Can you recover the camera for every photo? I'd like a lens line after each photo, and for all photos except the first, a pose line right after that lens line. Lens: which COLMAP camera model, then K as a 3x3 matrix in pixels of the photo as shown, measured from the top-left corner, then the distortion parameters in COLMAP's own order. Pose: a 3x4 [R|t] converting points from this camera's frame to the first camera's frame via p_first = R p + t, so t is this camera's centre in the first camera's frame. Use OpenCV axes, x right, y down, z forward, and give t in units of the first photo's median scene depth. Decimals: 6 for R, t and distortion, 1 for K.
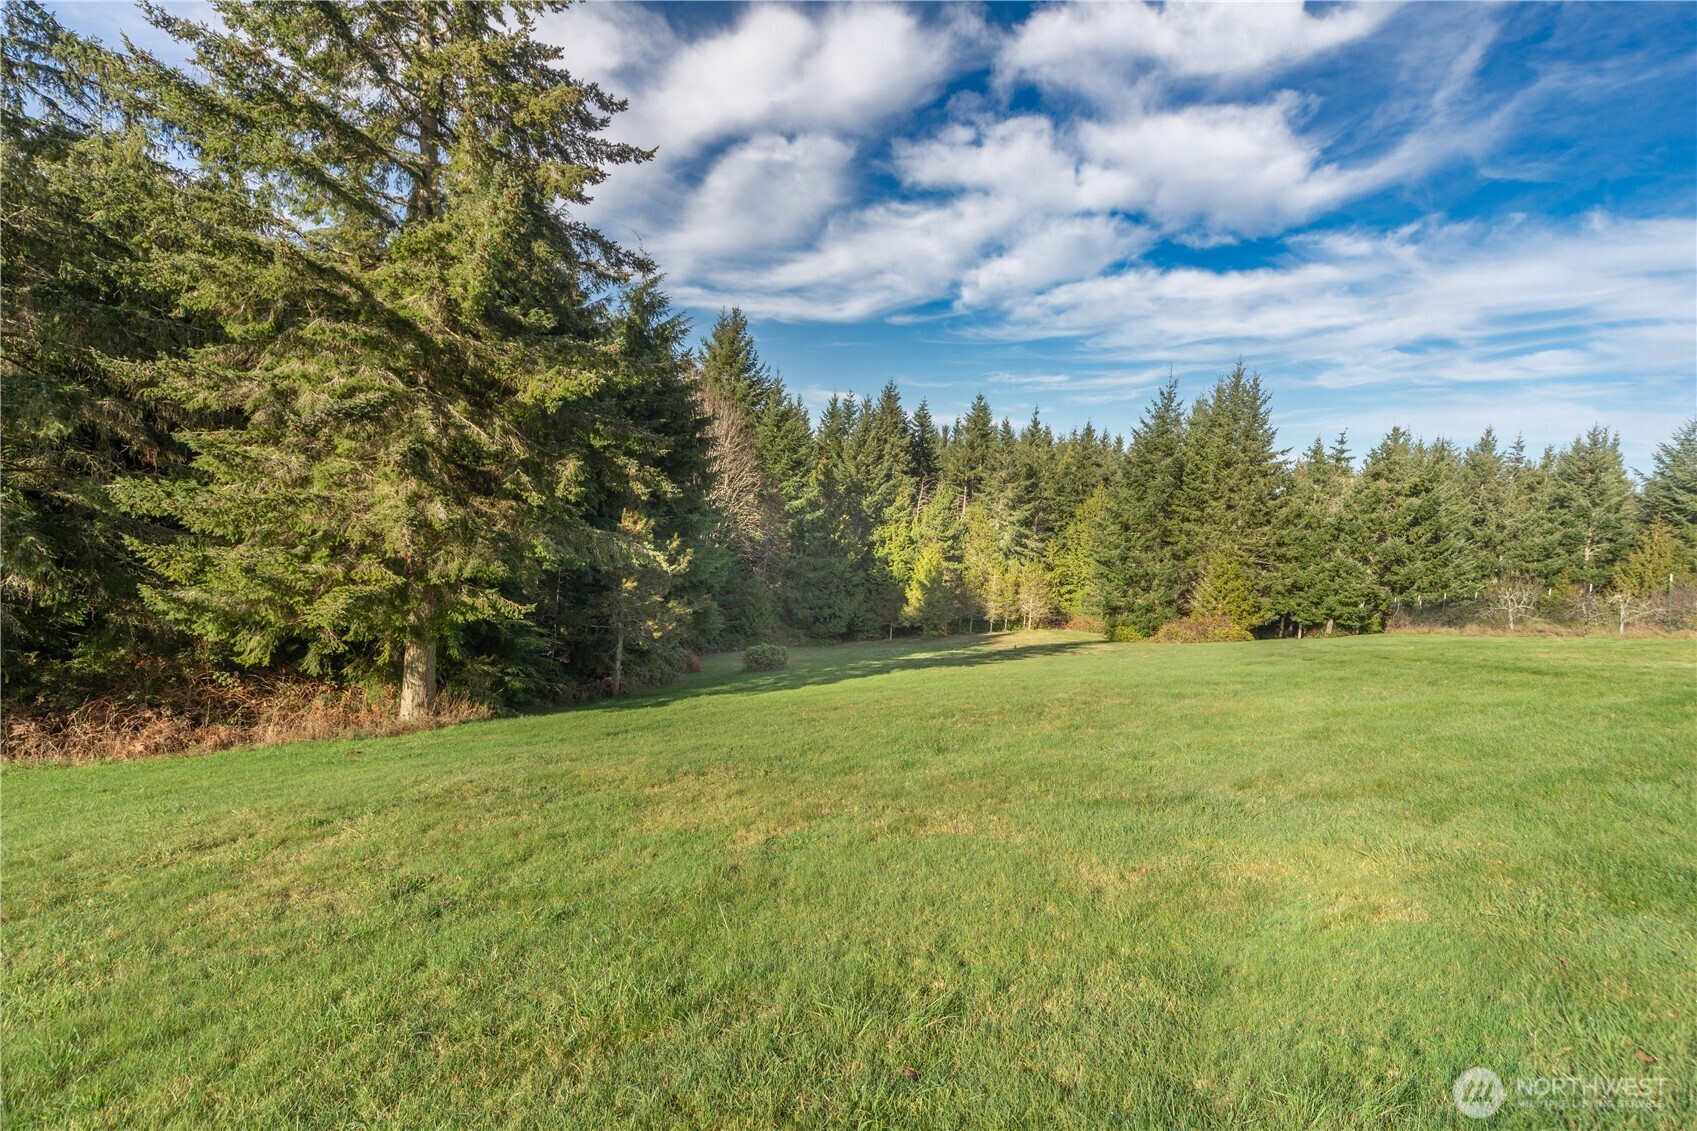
lens RADIAL K [[801.3, 0, 837.6], [0, 801.3, 578.7], [0, 0, 1]] dist [0.027285, -0.000338]
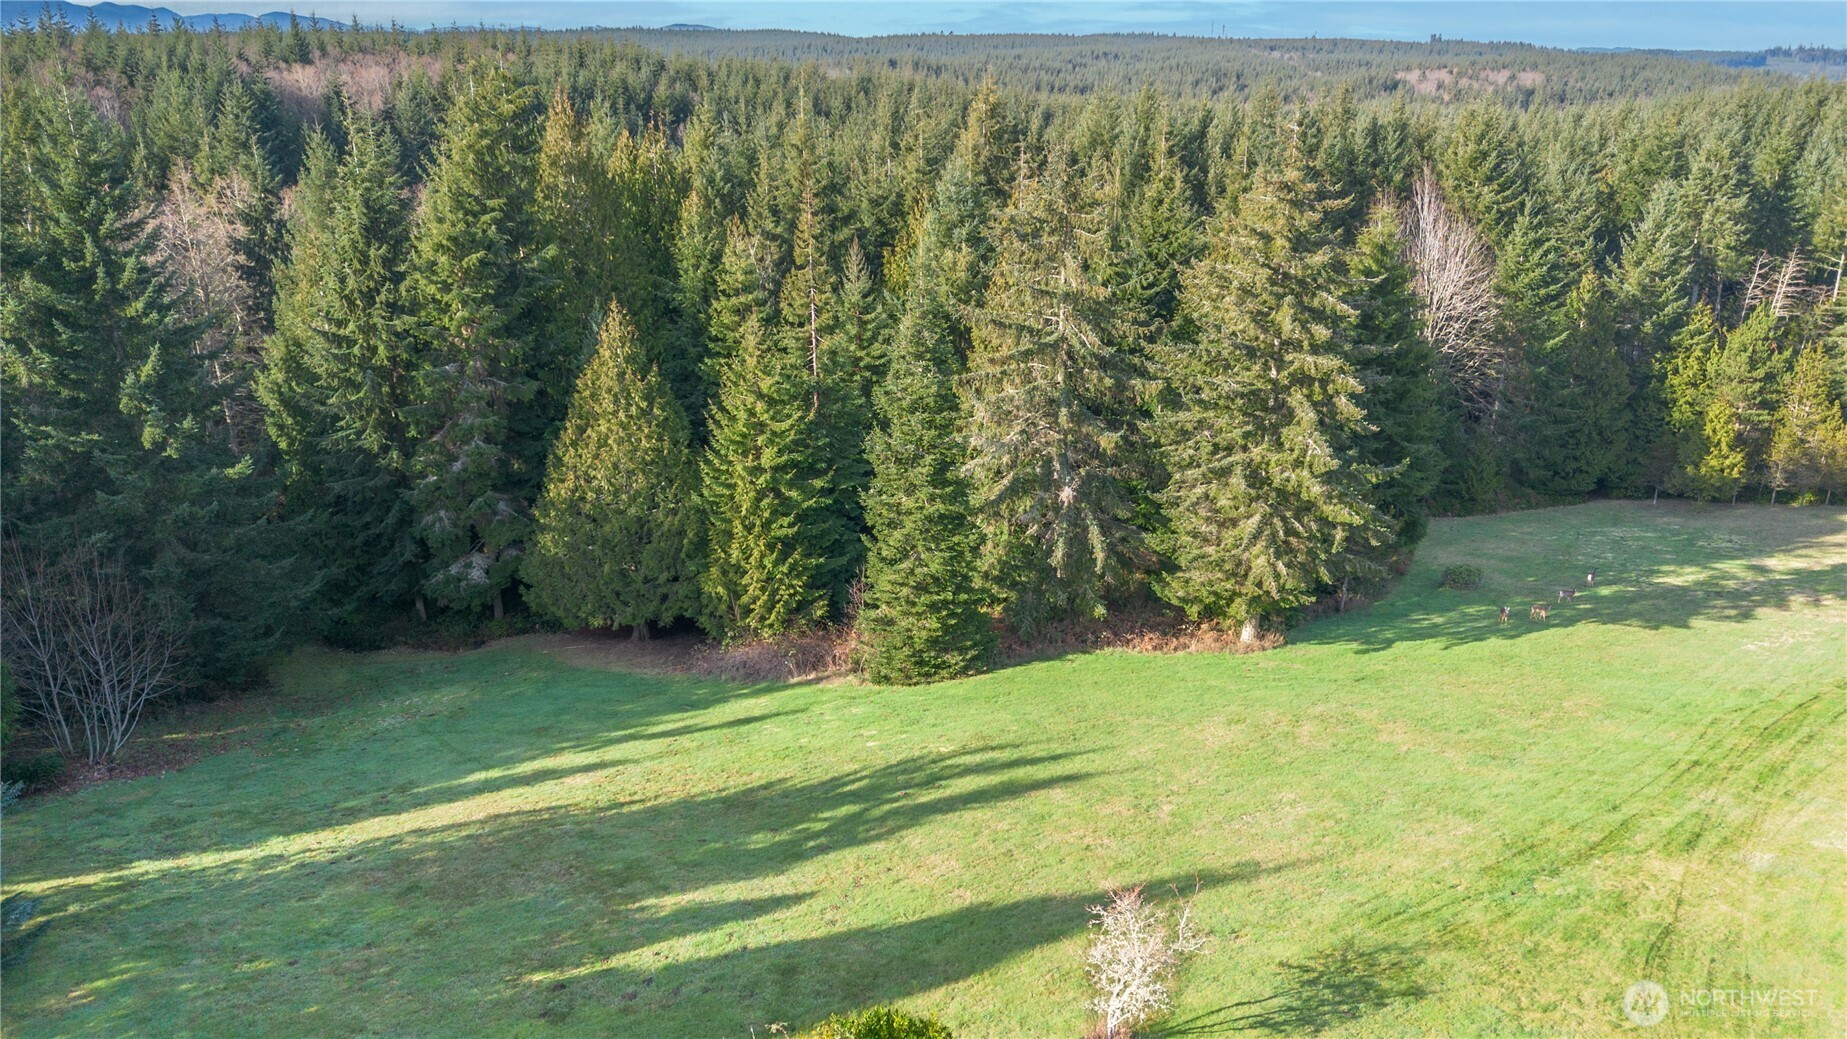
lens RADIAL K [[1426.8, 0, 922.3], [0, 1426.8, 520.6], [0, 0, 1]] dist [0.047203, -0.038825]
pose [[0.876724, 0.118916, -0.466062, 0.103836], [0.006174, 0.966095, 0.258113, -0.309361], [0.480954, -0.229172, 0.846264, -0.676736]]
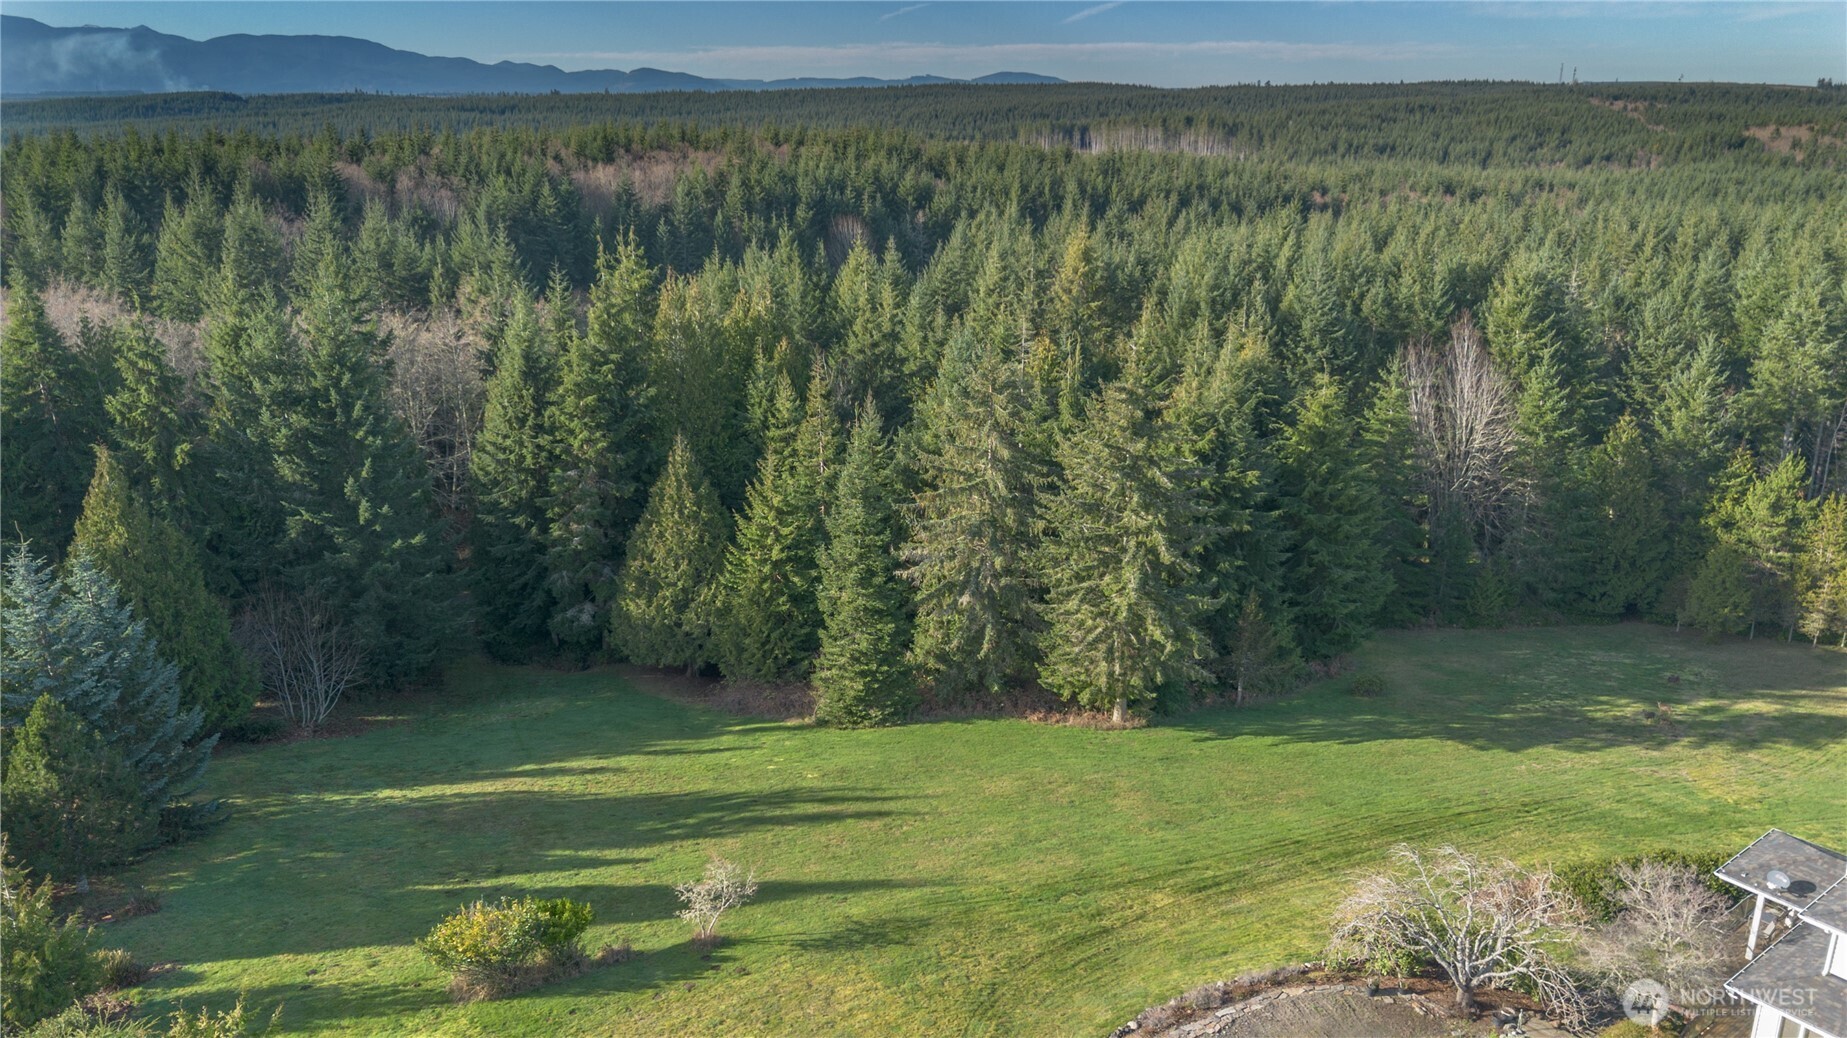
lens RADIAL K [[1426.8, 0, 922.9], [0, 1426.8, 515.4], [0, 0, 1]] dist [0.047203, -0.038825]
pose [[0.743915, 0.164970, -0.647592, 0.566369], [-0.009839, 0.971650, 0.236219, -0.469519], [0.668202, -0.169355, 0.724448, -0.776416]]
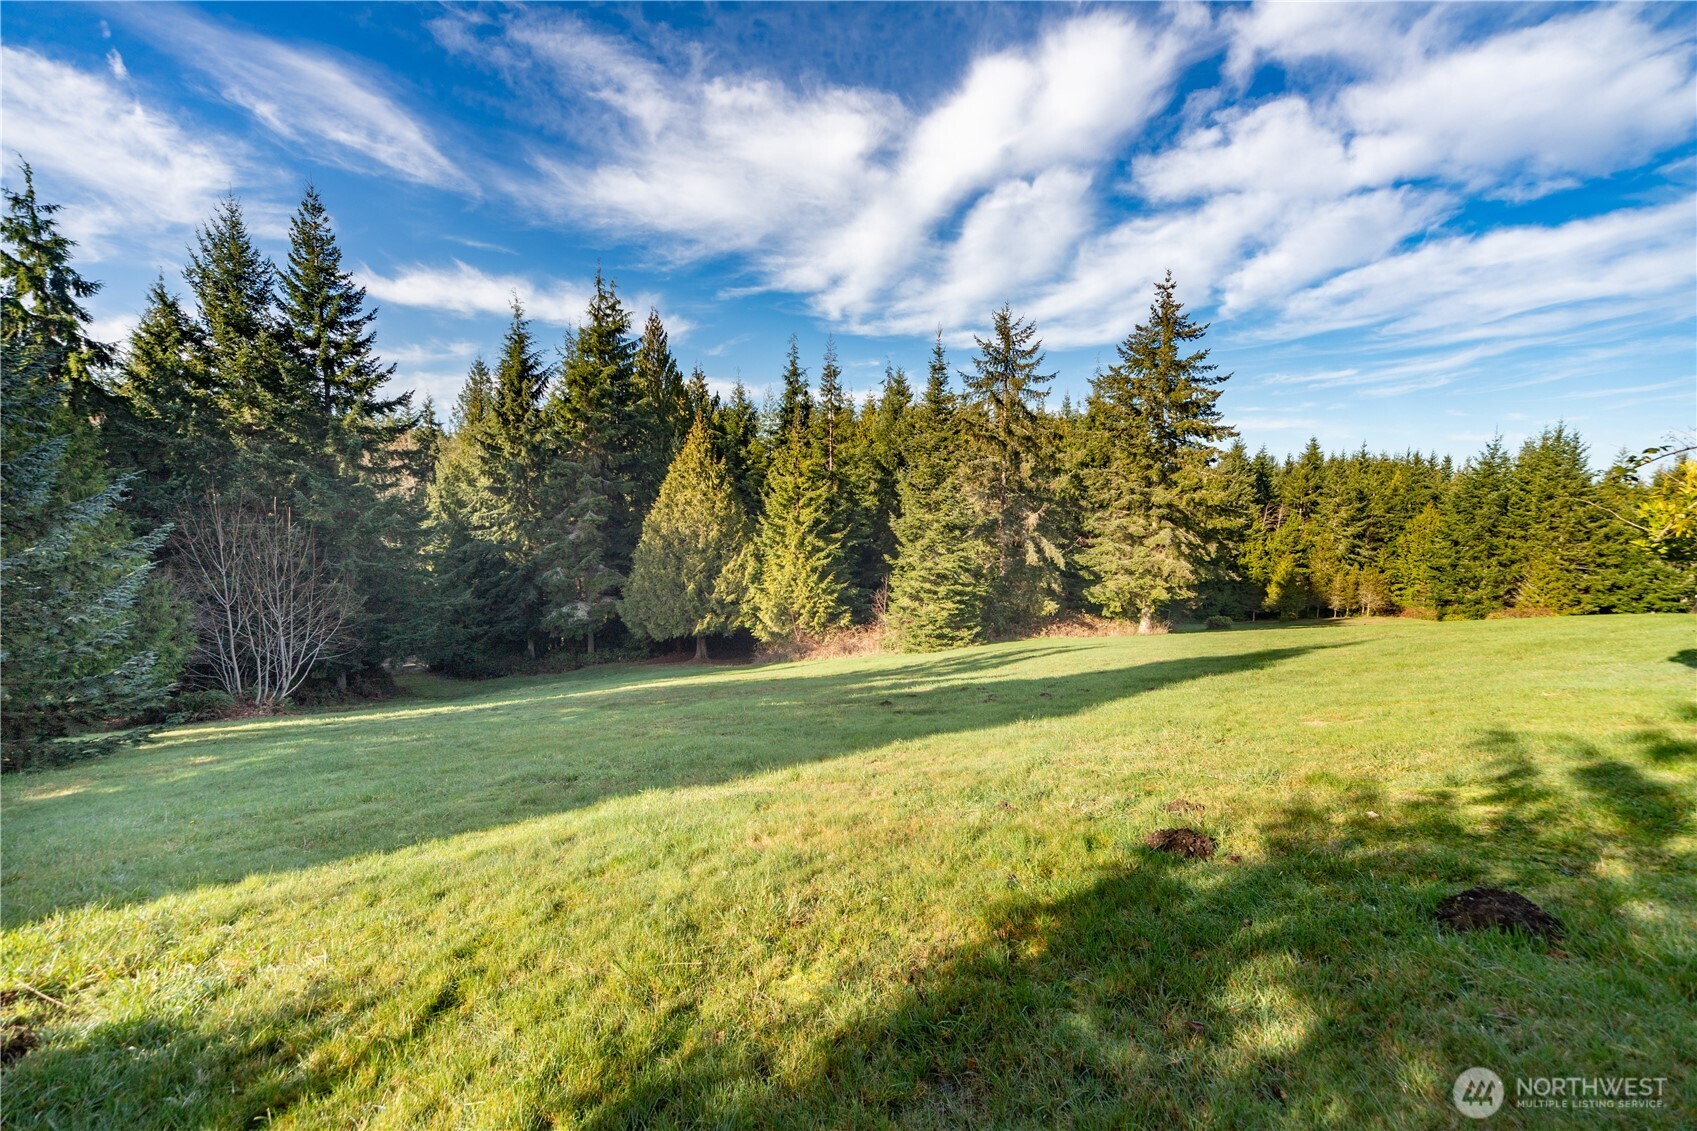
lens RADIAL K [[705.0, 0, 821.8], [0, 705.0, 564.1], [0, 0, 1]] dist [0.001480, 0.000849]
pose [[0.933762, -0.007690, -0.357813, -0.220291], [0.002607, 0.999889, -0.014686, -0.011945], [0.357886, 0.012780, 0.933678, -0.512027]]
